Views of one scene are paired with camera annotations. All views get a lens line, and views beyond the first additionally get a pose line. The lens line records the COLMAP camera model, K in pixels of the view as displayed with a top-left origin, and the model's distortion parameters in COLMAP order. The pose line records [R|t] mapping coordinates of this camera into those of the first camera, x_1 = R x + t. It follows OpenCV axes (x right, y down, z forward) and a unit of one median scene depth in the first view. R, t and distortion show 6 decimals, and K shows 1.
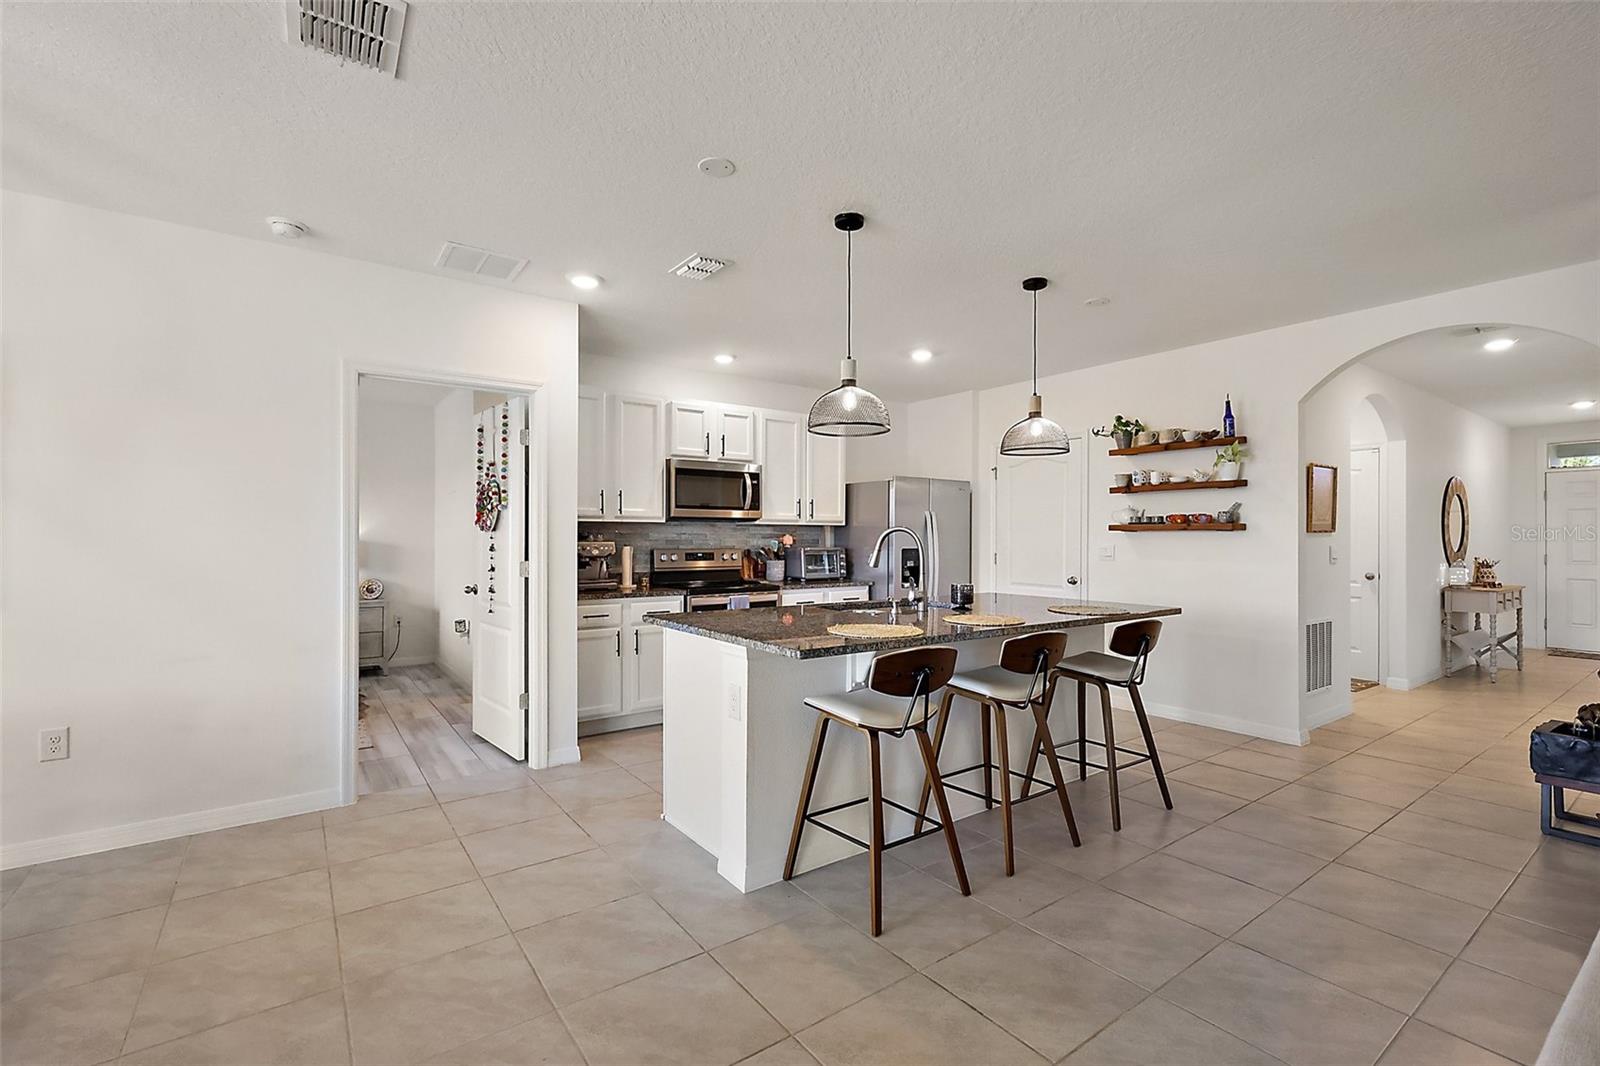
lens RADIAL K [[702.8, 0, 803.2], [0, 702.8, 544.2], [0, 0, 1]] dist [-0.000913, 0.002514]
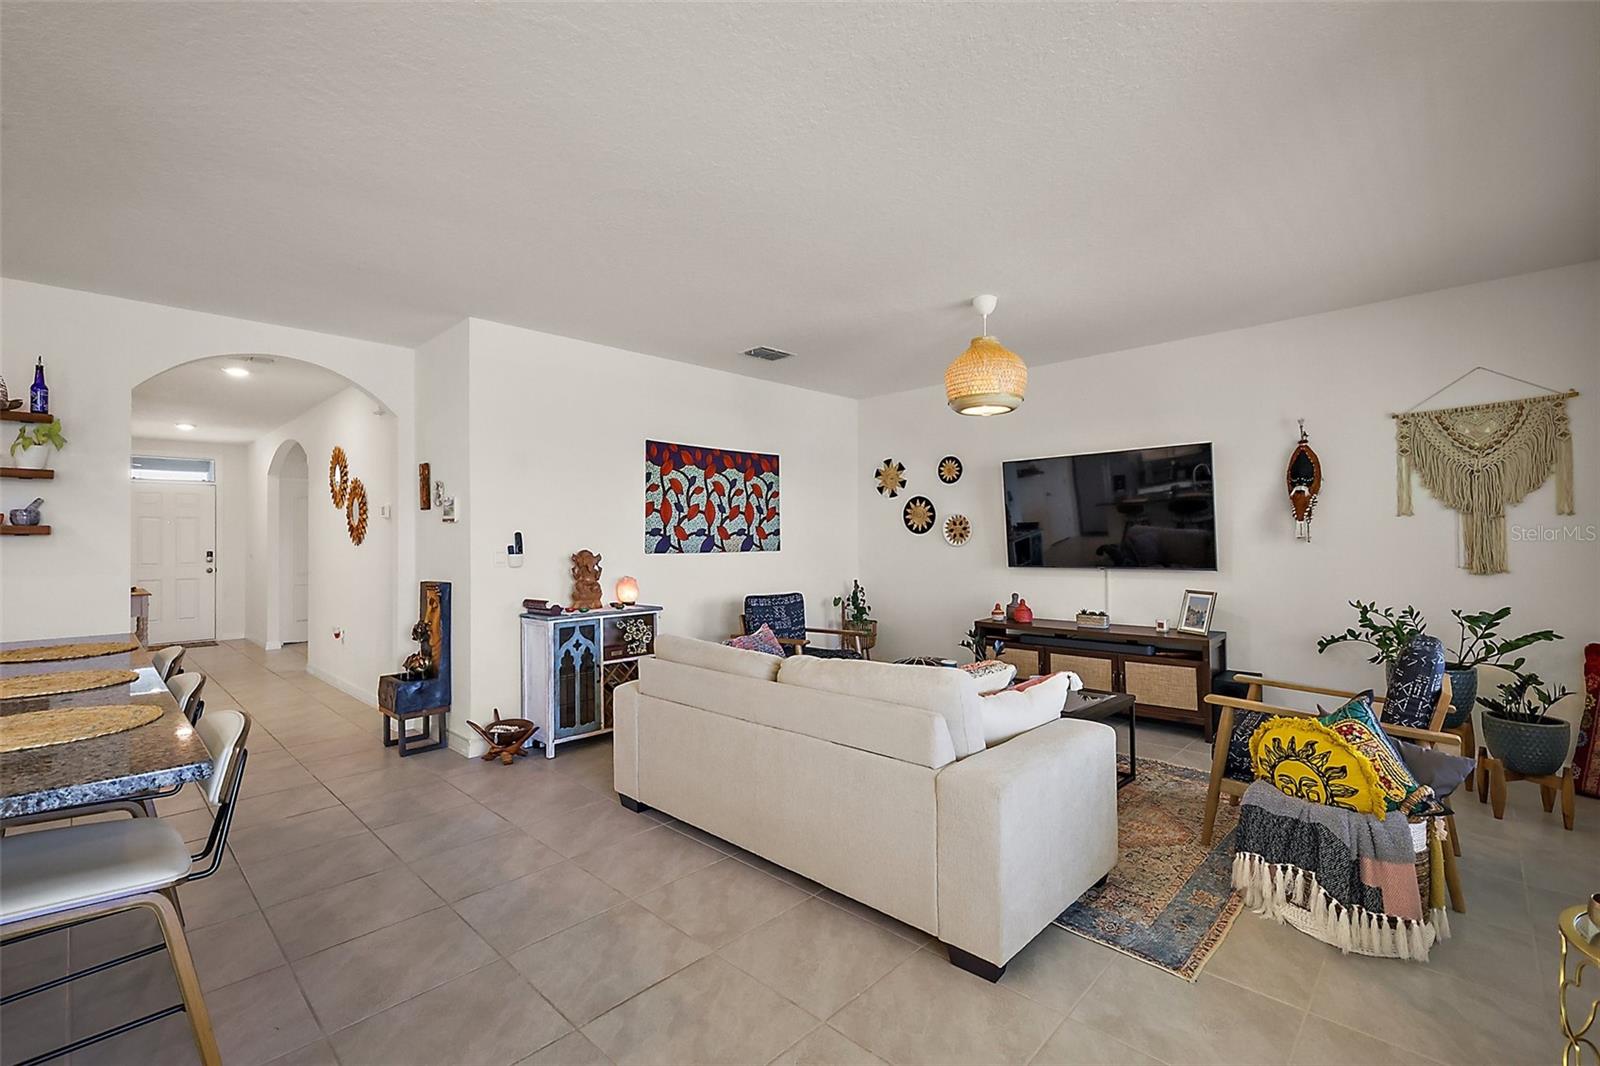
lens RADIAL K [[702.8, 0, 797.3], [0, 702.8, 525.6], [0, 0, 1]] dist [-0.000913, 0.002514]
pose [[-0.167743, 0.016234, 0.985697, -0.262098], [0.018292, 0.999744, -0.013353, -0.003702], [-0.985661, 0.015791, -0.167997, 0.282757]]
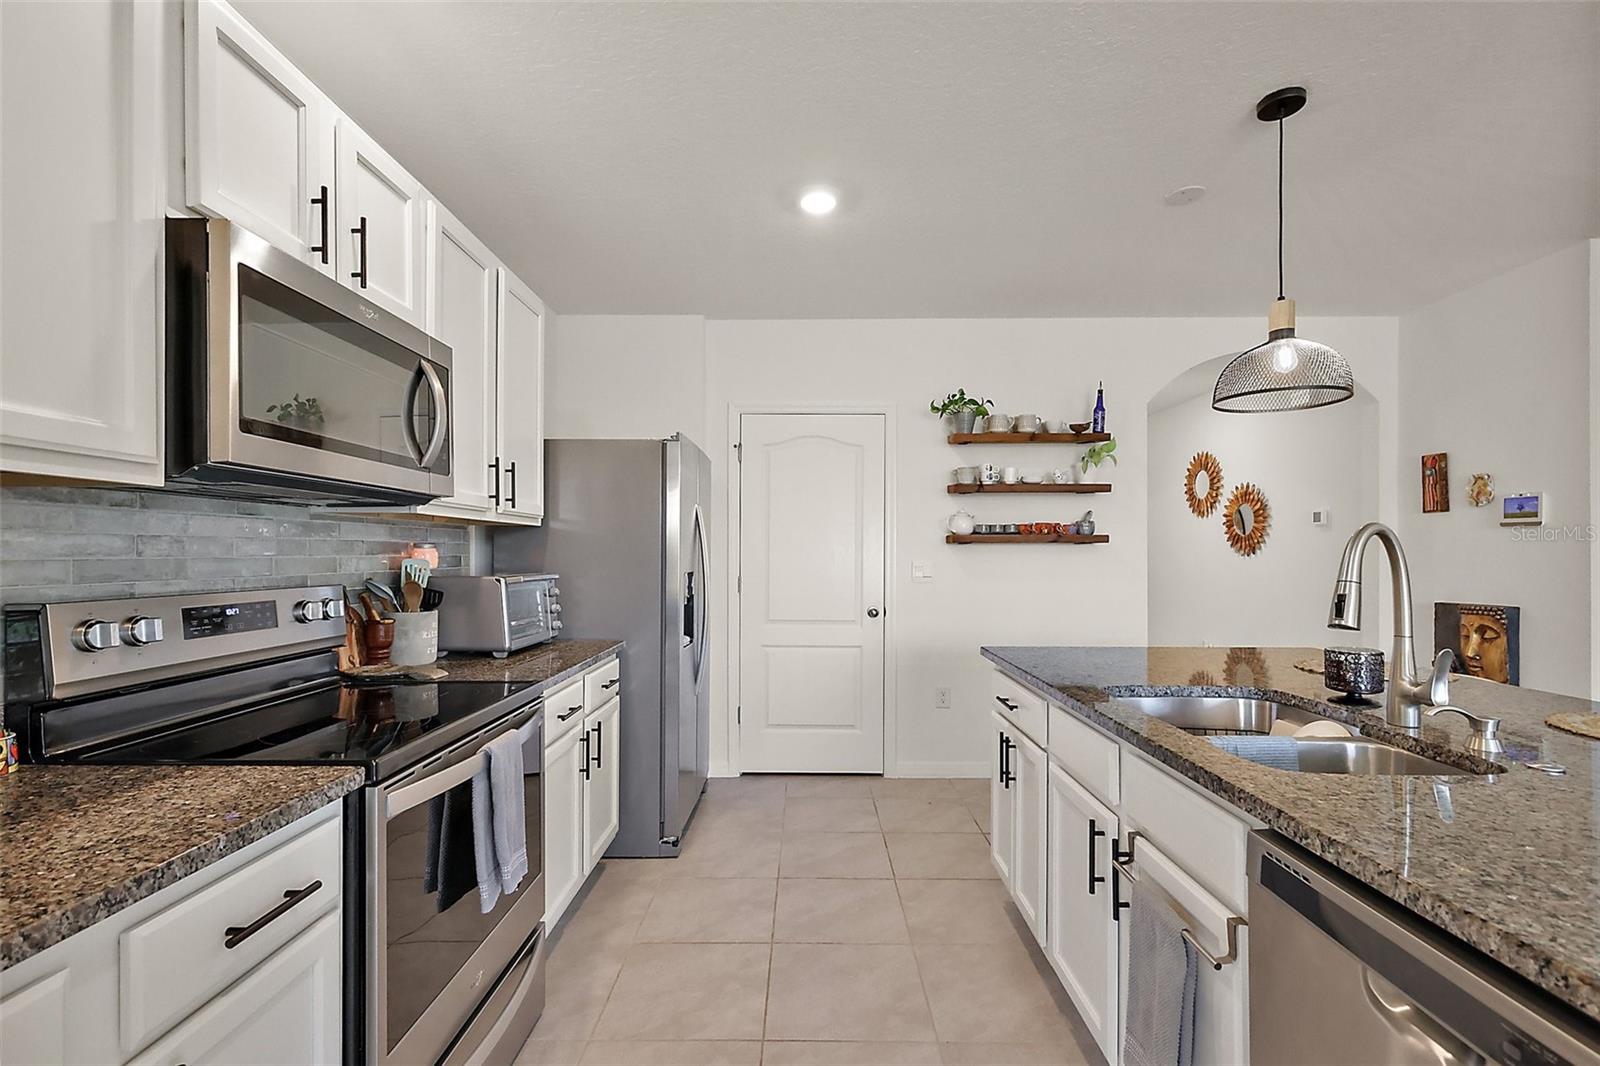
lens RADIAL K [[702.8, 0, 799.4], [0, 702.8, 556.0], [0, 0, 1]] dist [-0.000913, 0.002514]
pose [[0.602525, -0.004841, 0.798085, -0.259708], [0.009026, 0.999959, -0.000750, -0.006190], [-0.798049, 0.007655, 0.602544, 0.701519]]
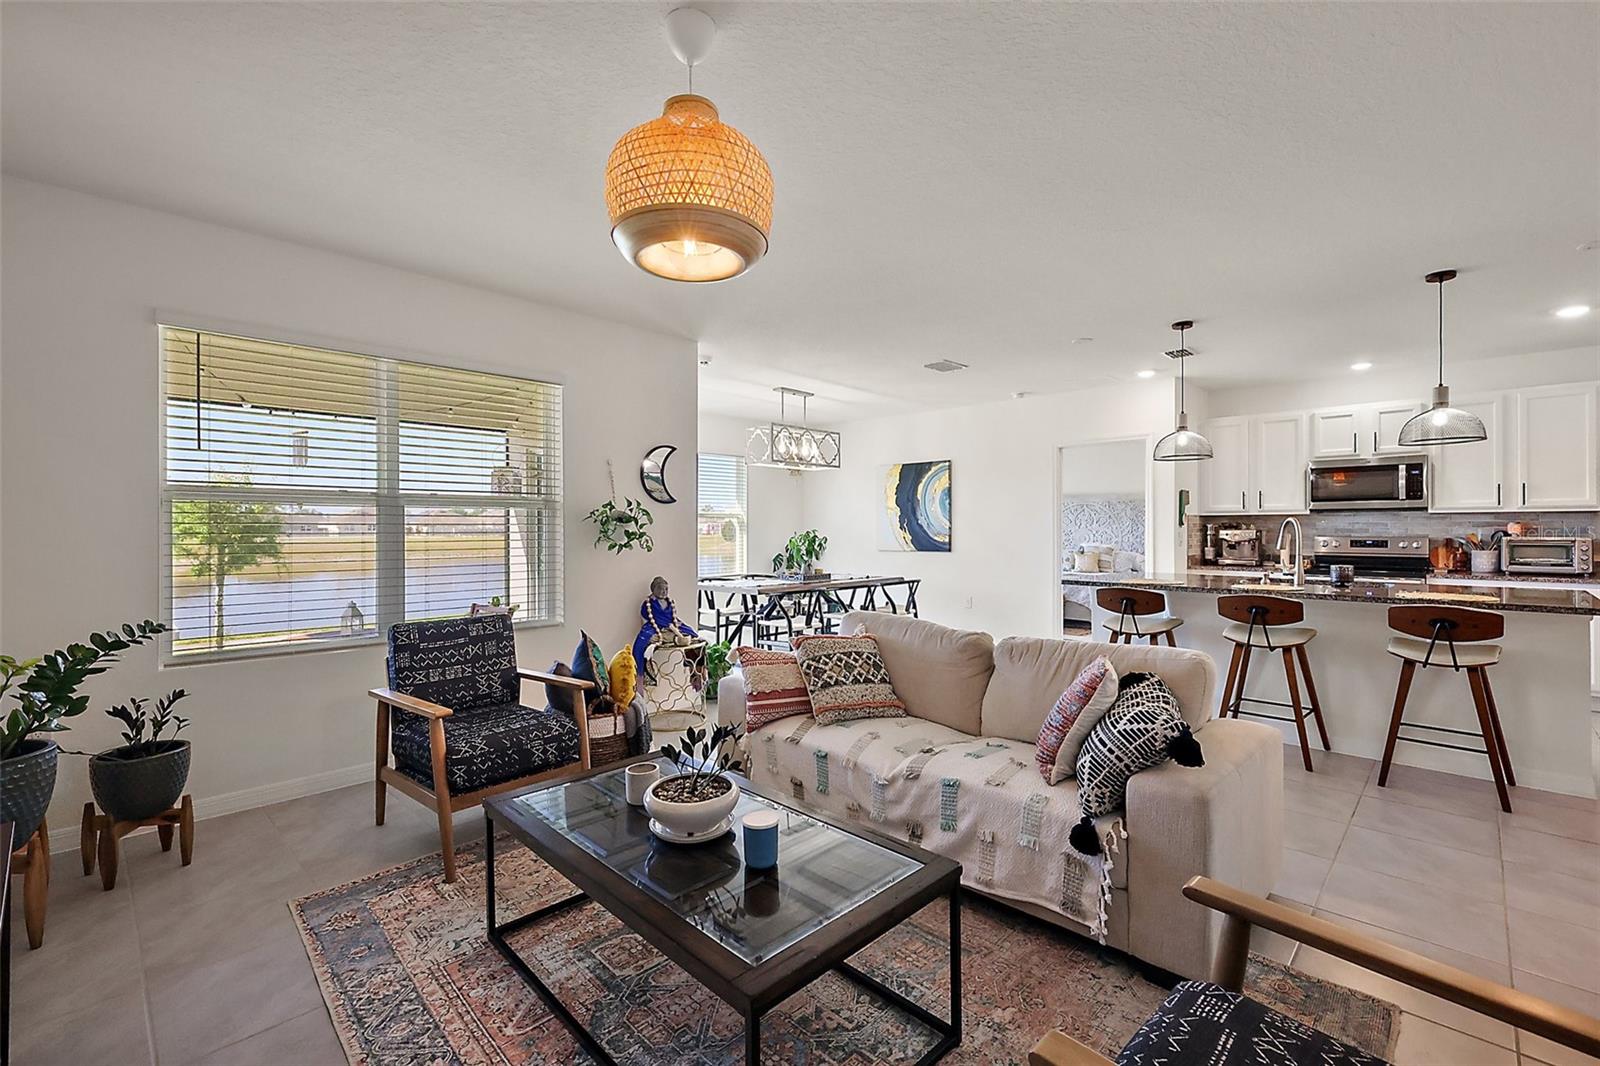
lens RADIAL K [[702.8, 0, 794.5], [0, 702.8, 528.5], [0, 0, 1]] dist [-0.000913, 0.002514]
pose [[0.165401, -0.000629, -0.986226, 0.858372], [-0.008270, 0.999964, -0.002025, 0.003659], [0.986192, 0.008491, 0.165390, -0.068298]]
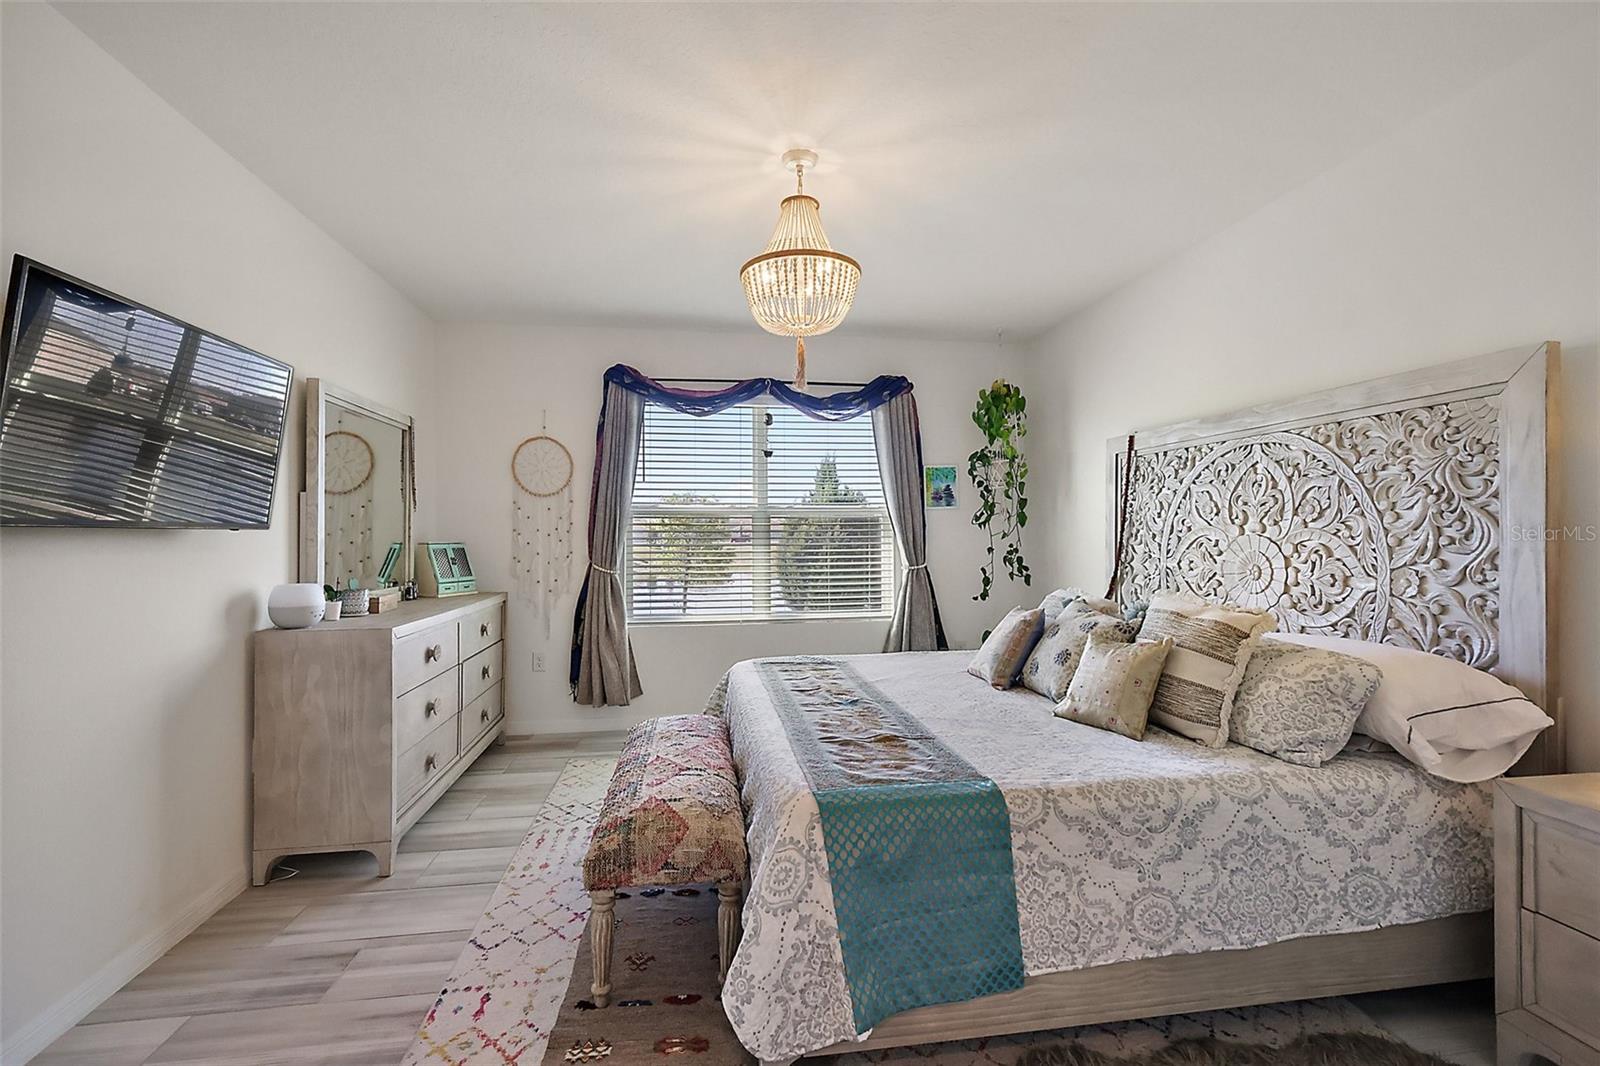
lens RADIAL K [[702.8, 0, 826.5], [0, 702.8, 527.3], [0, 0, 1]] dist [-0.000913, 0.002514]
pose [[-0.450549, -0.007510, -0.892720, -0.449663], [-0.003993, 0.999972, -0.006397, -0.008856], [0.892743, 0.000682, -0.450566, 1.106486]]
